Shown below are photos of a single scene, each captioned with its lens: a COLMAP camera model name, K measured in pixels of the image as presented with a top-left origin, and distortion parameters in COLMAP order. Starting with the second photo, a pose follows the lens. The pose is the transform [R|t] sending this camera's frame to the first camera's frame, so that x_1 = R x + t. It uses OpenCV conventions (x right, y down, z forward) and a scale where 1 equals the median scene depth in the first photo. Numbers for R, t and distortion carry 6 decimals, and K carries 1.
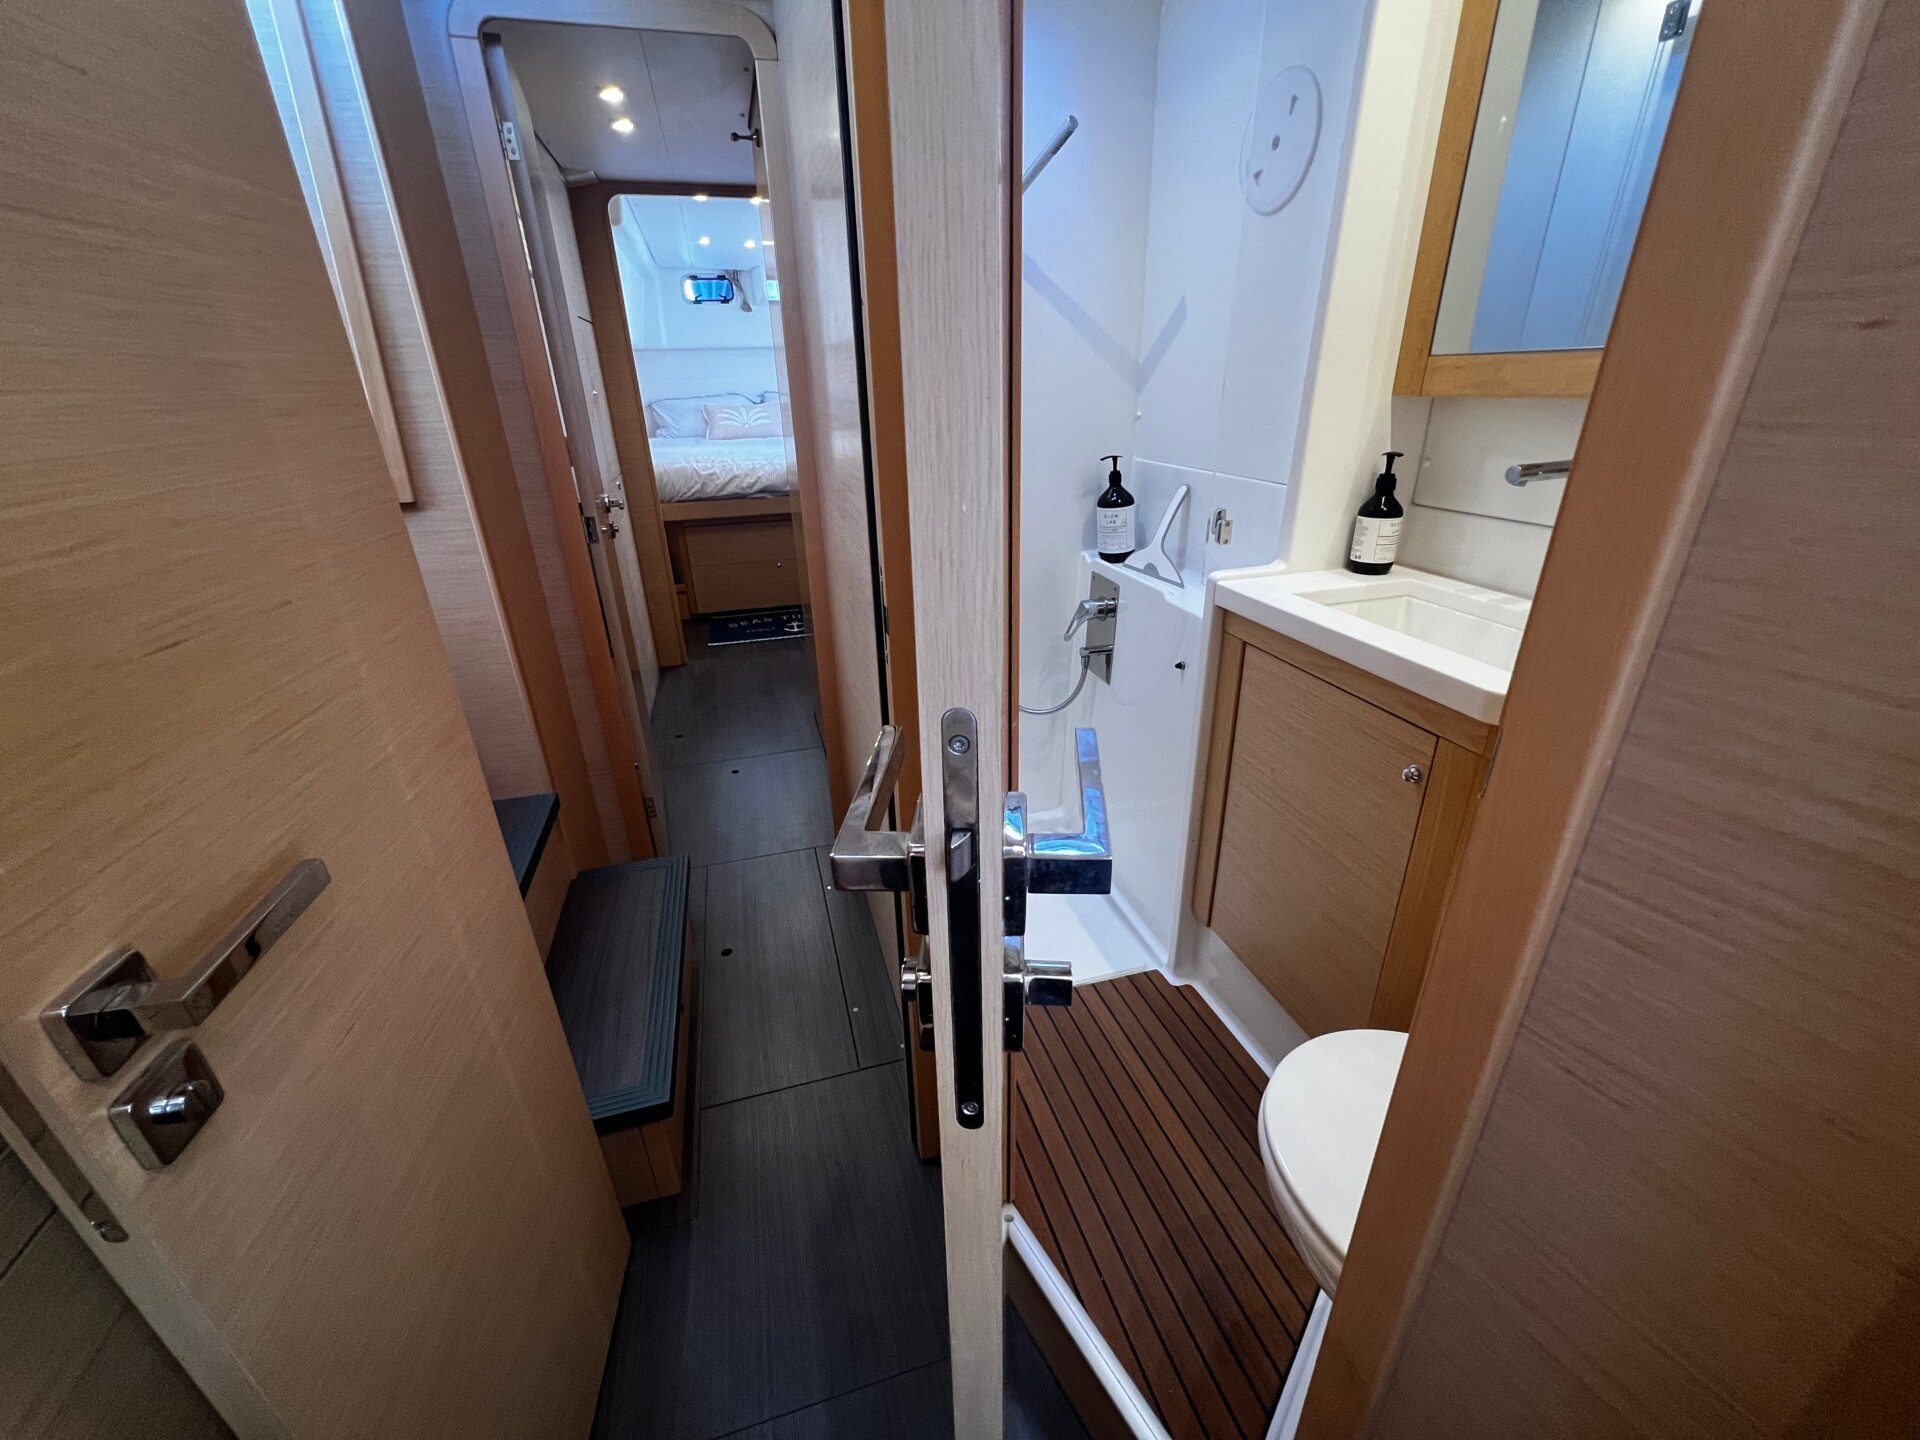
lens RADIAL K [[779.4, 0, 952.6], [0, 779.4, 717.6], [0, 0, 1]] dist [-0.001310, 0.000060]
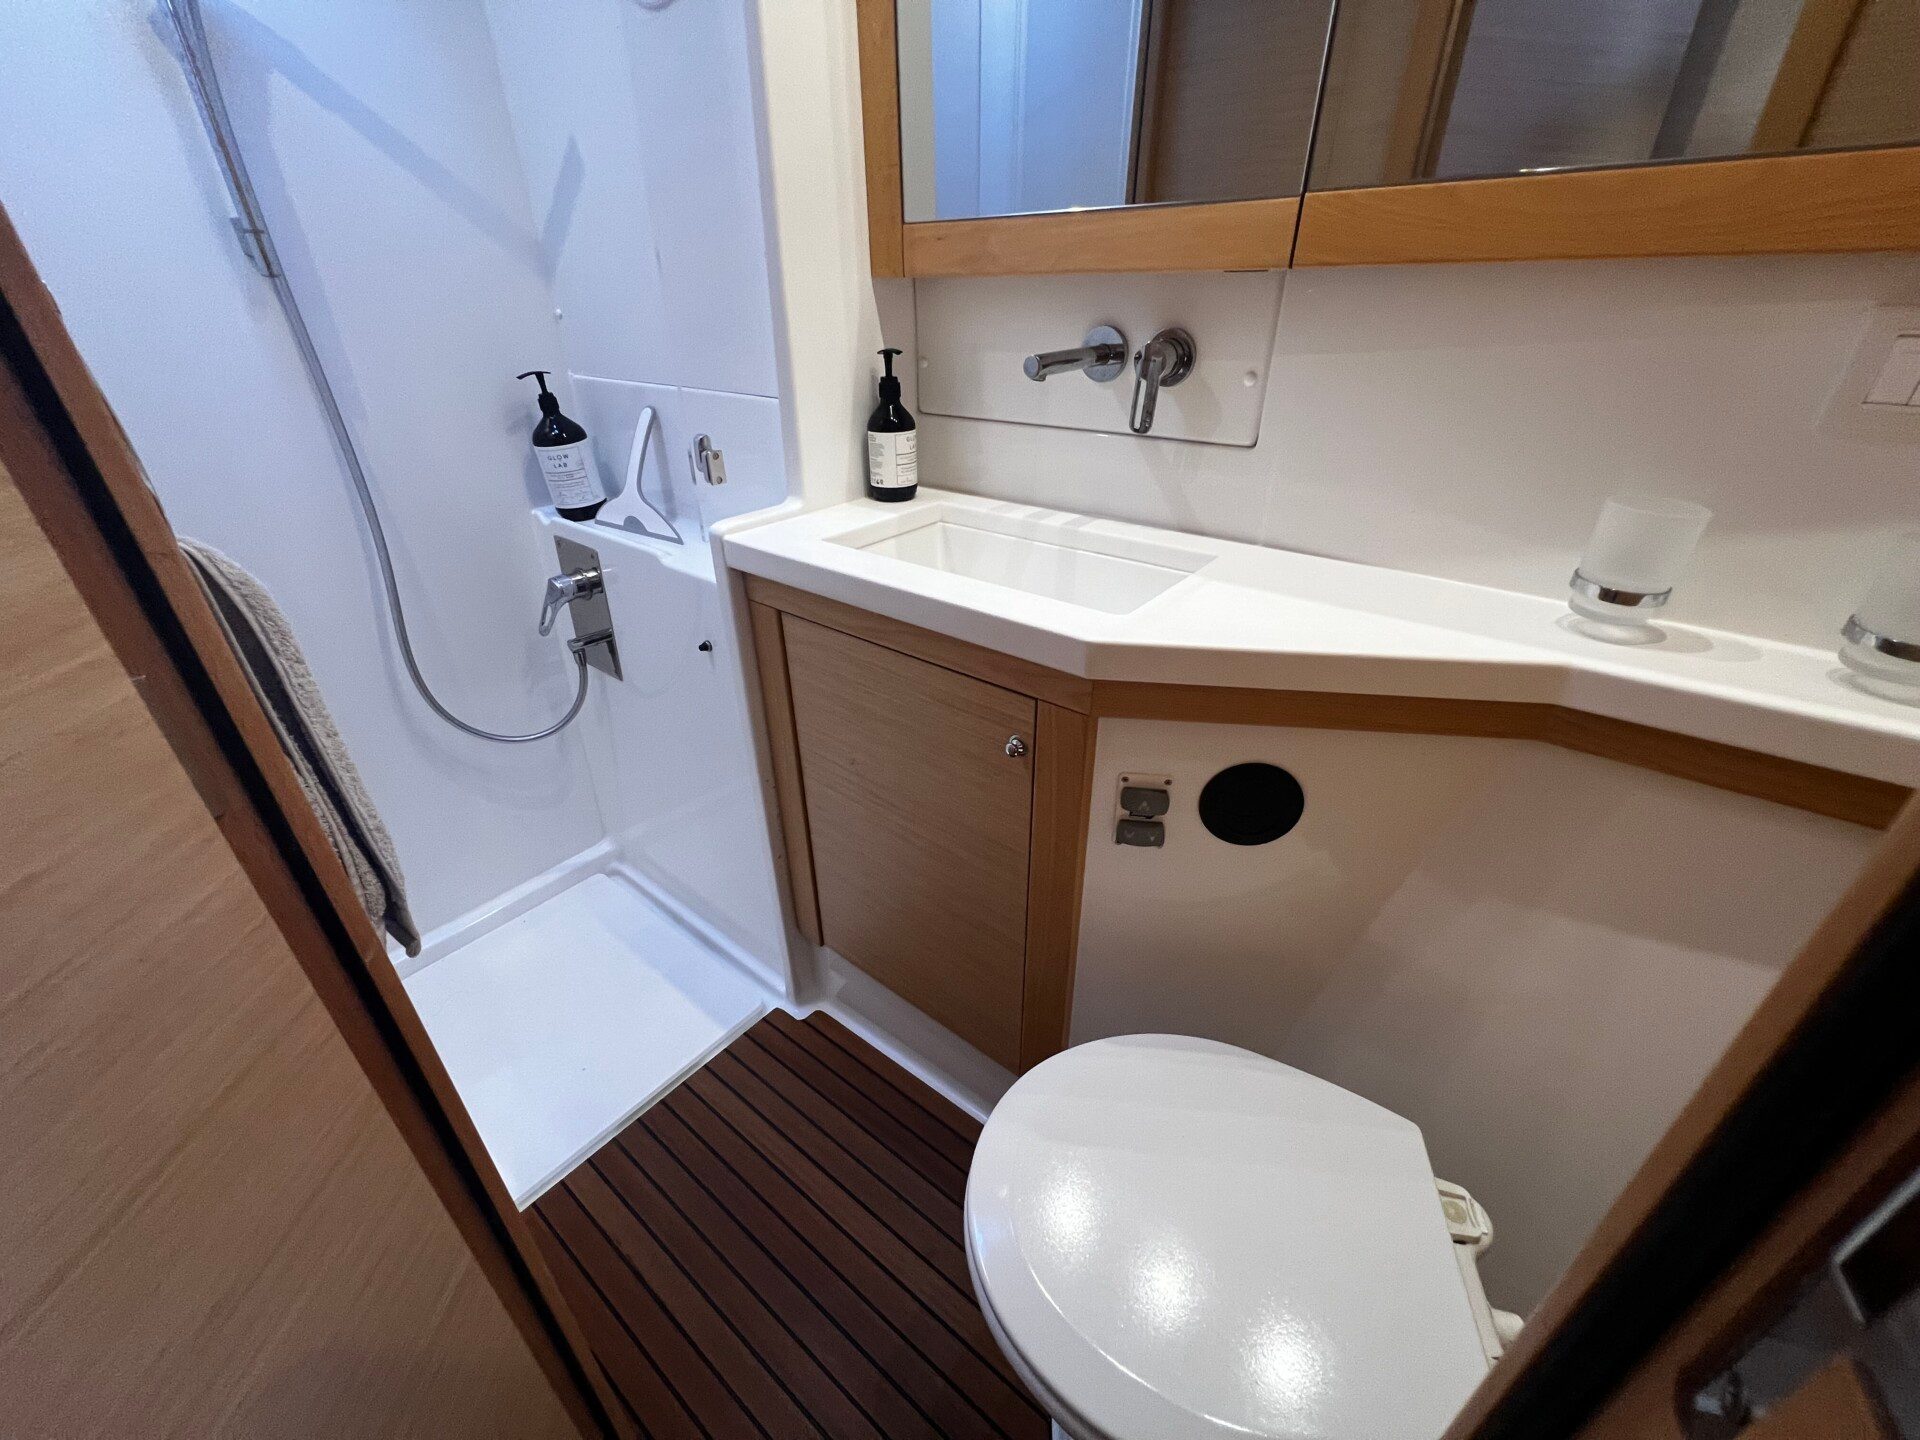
lens RADIAL K [[766.1, 0, 957.2], [0, 766.1, 716.0], [0, 0, 1]] dist [-0.002209, -0.000425]
pose [[0.812006, -0.266186, 0.519415, 0.093865], [0.219253, 0.963881, 0.151204, -0.068632], [-0.540902, -0.008895, 0.841038, 0.257548]]
